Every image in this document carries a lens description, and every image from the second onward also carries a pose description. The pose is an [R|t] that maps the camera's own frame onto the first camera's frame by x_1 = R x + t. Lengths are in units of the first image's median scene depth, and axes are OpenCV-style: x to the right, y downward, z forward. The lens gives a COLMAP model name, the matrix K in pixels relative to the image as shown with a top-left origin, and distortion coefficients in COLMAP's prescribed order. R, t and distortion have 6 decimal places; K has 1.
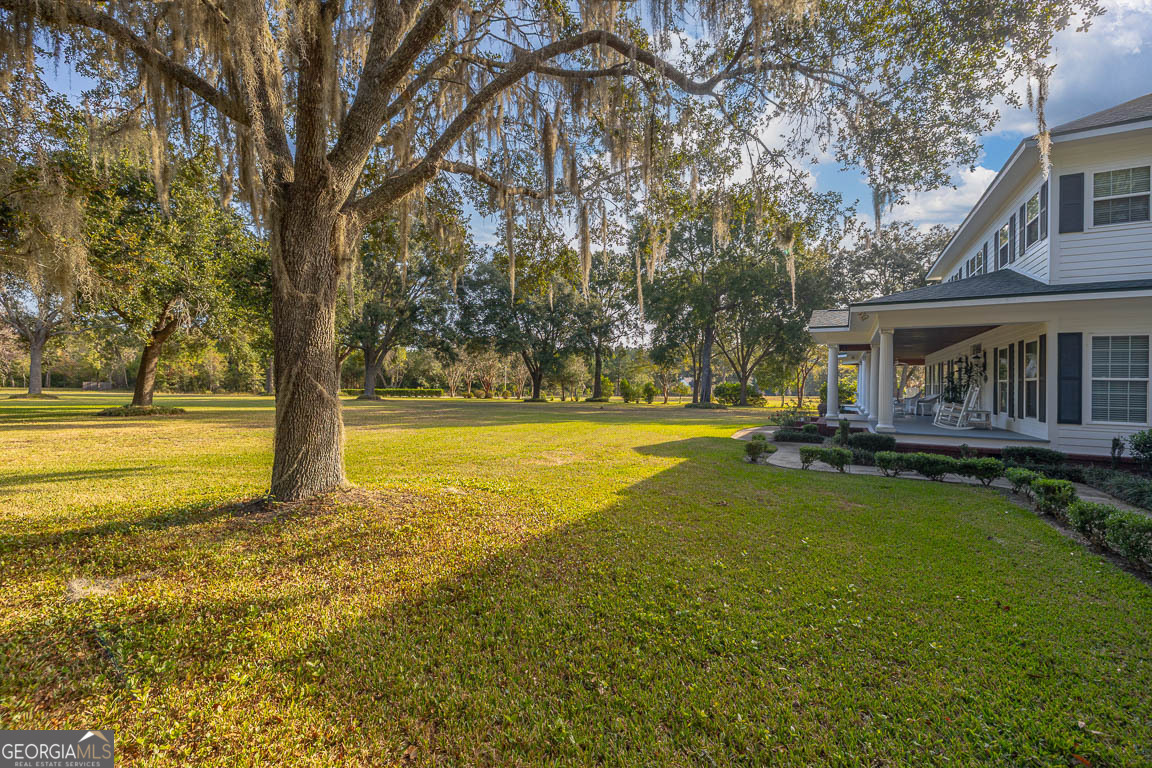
lens RADIAL K [[491.9, 0, 576.0], [0, 491.9, 384.0], [0, 0, 1]] dist [0.002595, 0.000543]
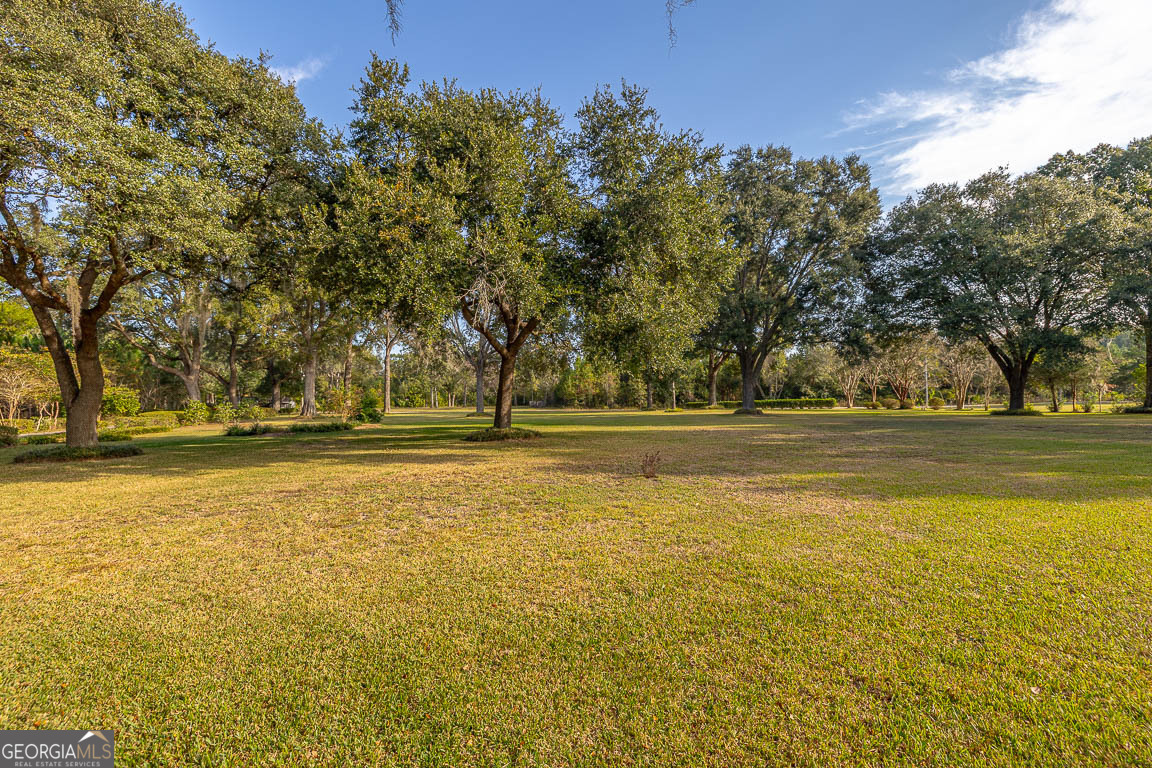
lens RADIAL K [[491.9, 0, 576.0], [0, 491.9, 384.0], [0, 0, 1]] dist [0.002595, 0.000543]
pose [[0.745296, -0.049876, -0.664865, -0.063145], [0.035616, 0.998753, -0.034999, -0.000050], [0.665781, 0.002405, 0.746143, 0.144359]]
